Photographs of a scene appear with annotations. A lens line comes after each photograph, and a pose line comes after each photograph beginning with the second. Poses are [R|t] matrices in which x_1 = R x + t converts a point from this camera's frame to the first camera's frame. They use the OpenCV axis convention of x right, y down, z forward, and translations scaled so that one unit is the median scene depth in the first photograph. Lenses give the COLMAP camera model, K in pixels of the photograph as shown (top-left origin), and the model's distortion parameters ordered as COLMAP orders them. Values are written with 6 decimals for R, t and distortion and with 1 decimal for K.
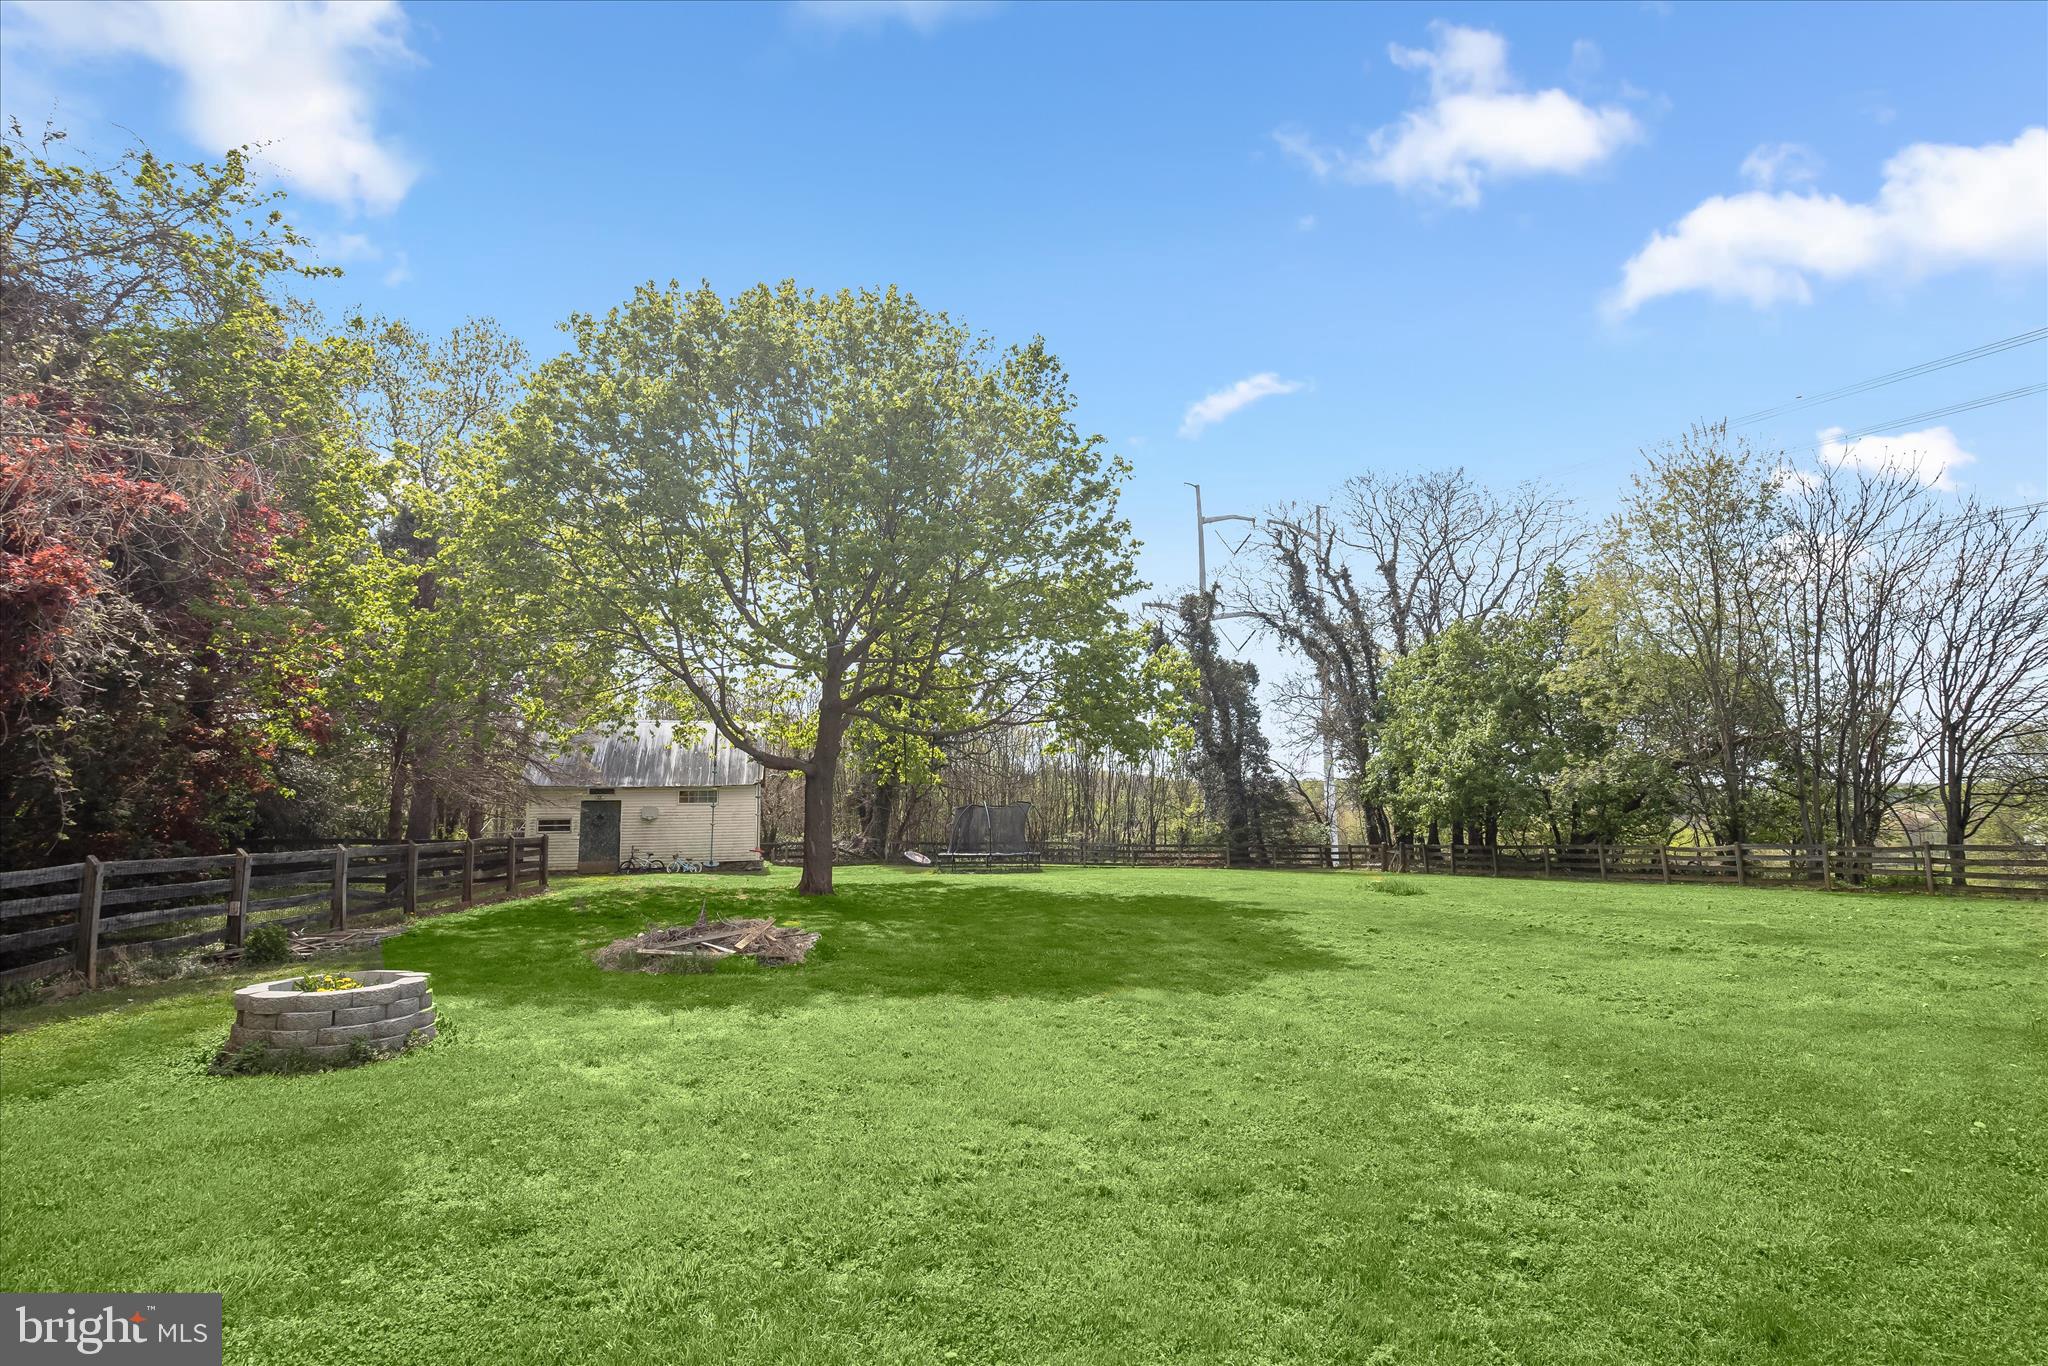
lens RADIAL K [[969.6, 0, 1024.0], [0, 969.6, 683.0], [0, 0, 1]] dist [-0.026339, 0.000320]
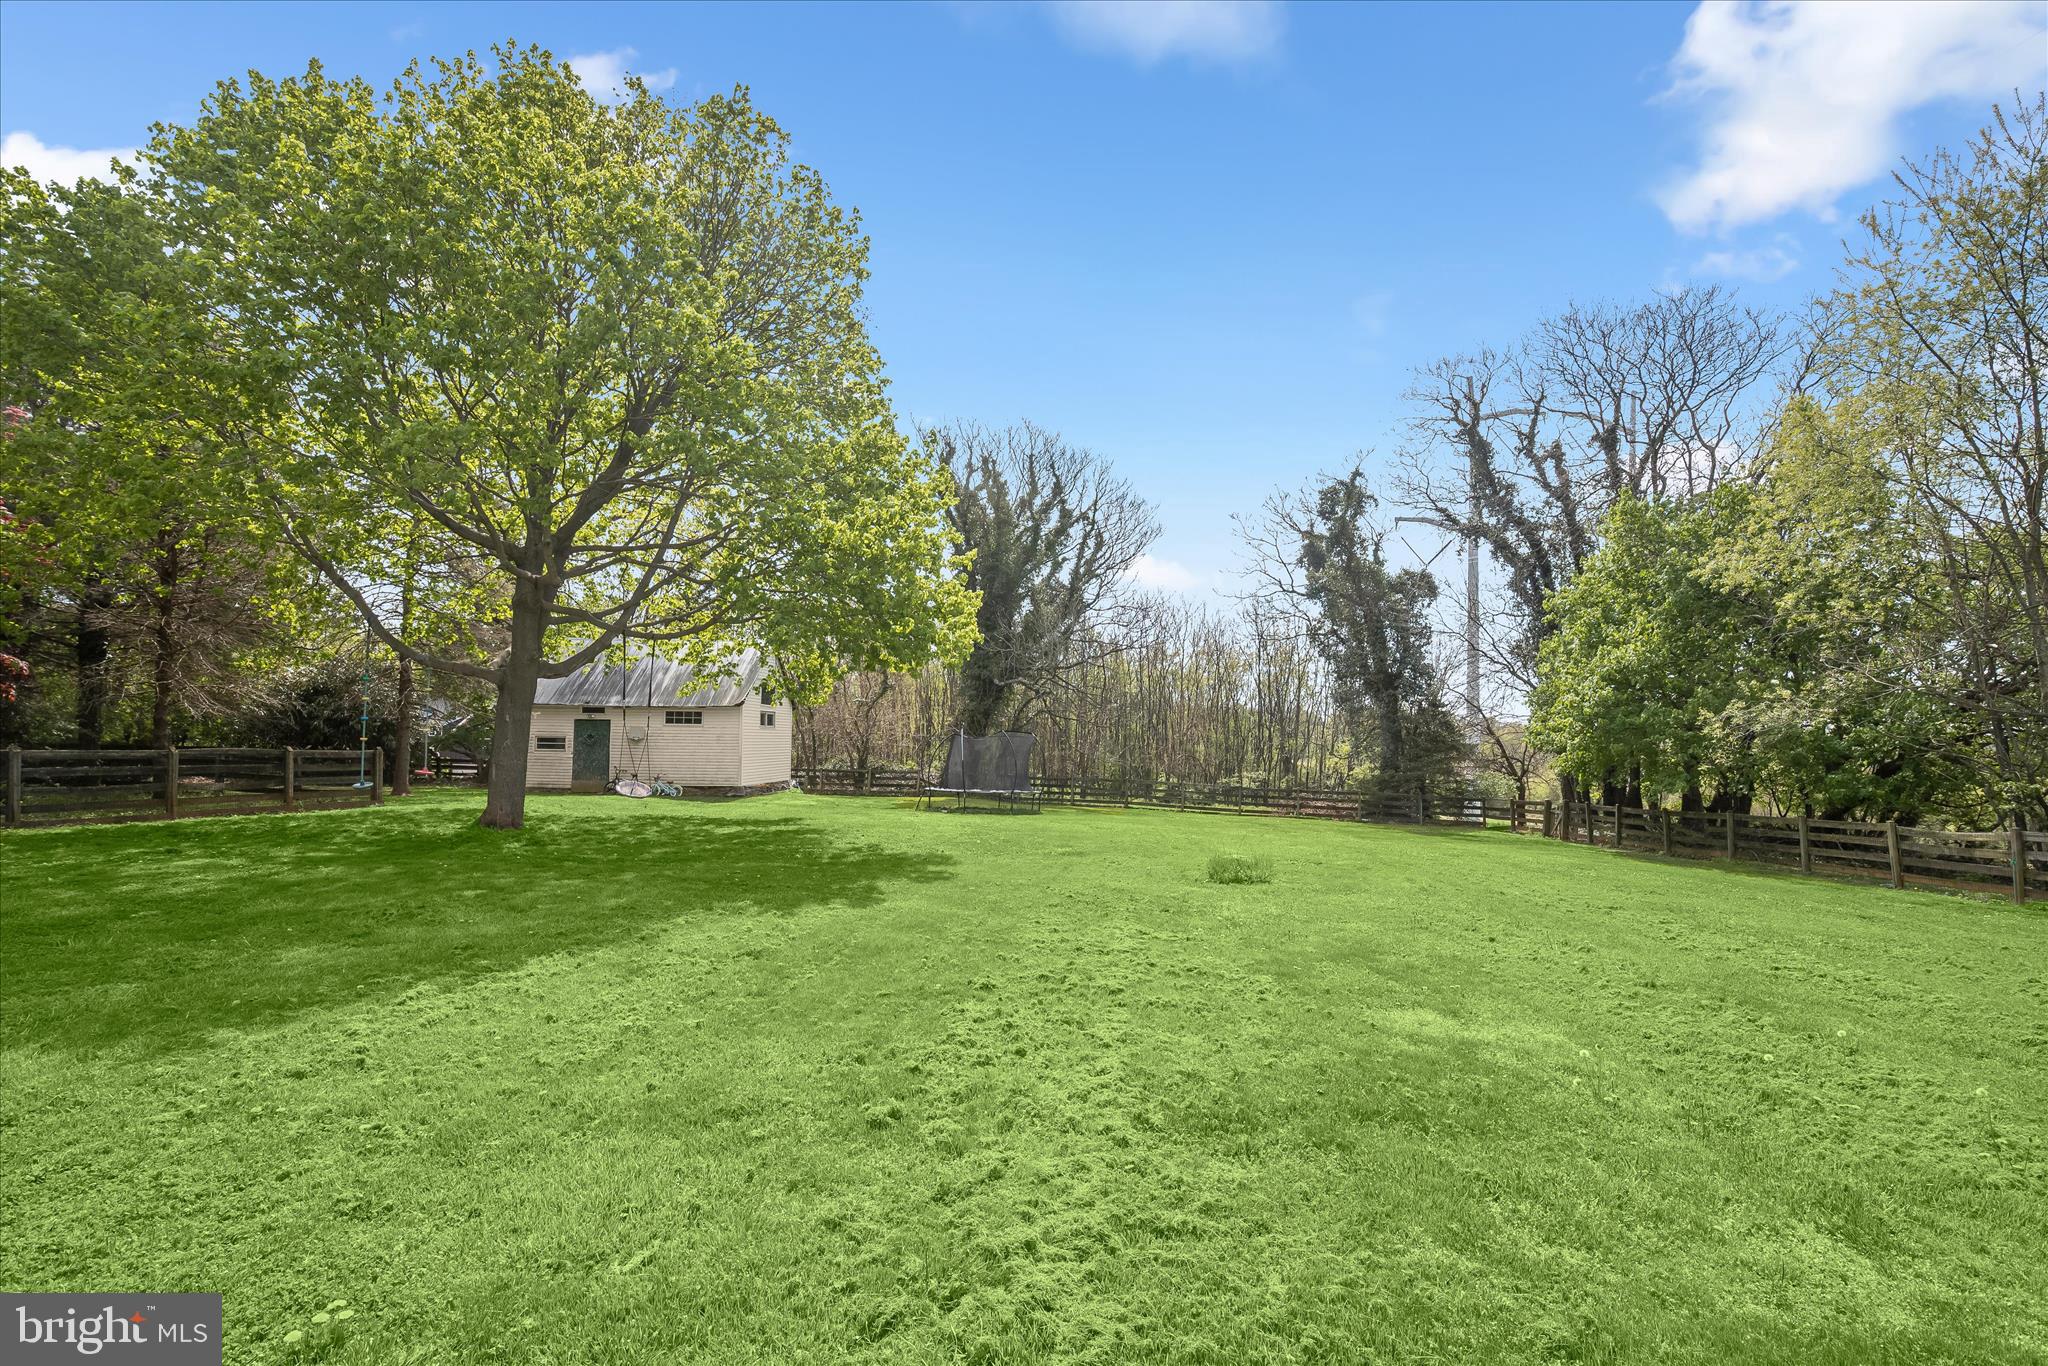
lens RADIAL K [[969.6, 0, 1024.0], [0, 969.6, 683.0], [0, 0, 1]] dist [-0.026339, 0.000320]
pose [[0.949453, 0.009693, -0.313761, 0.212732], [0.010703, 0.997942, 0.063218, 0.021524], [0.313728, -0.063380, 0.947395, 0.163274]]
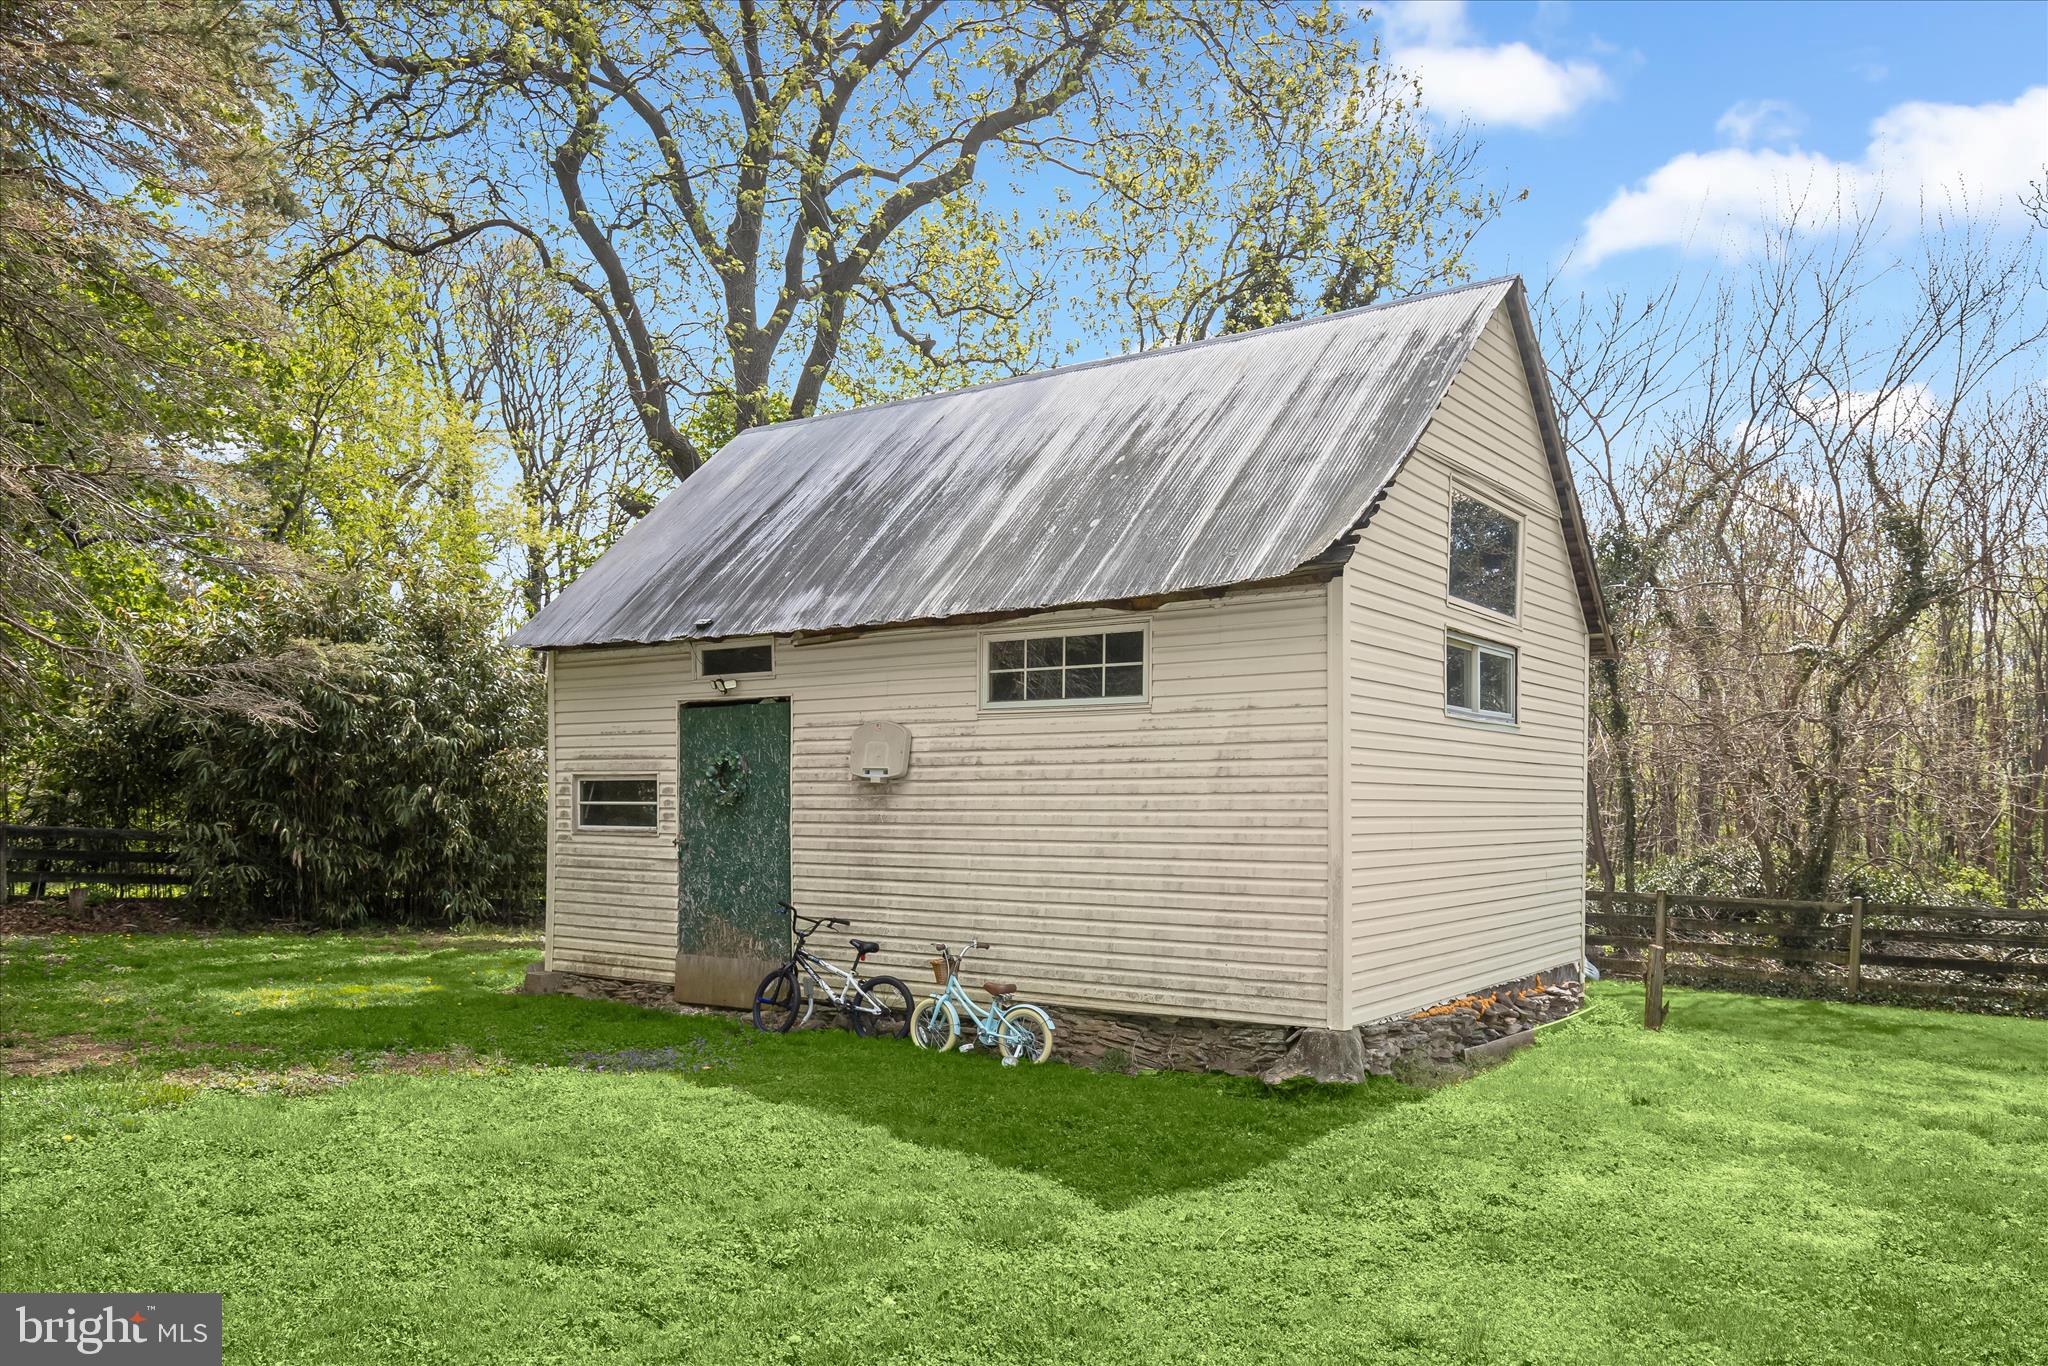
lens RADIAL K [[1502.5, 0, 1026.7], [0, 1502.5, 849.8], [0, 0, 1]] dist [0.003774, 0.001119]
pose [[0.654884, 0.041961, -0.754564, -0.090163], [0.074018, 0.990095, 0.119299, 0.090722], [0.752096, -0.133978, 0.645291, 0.617309]]
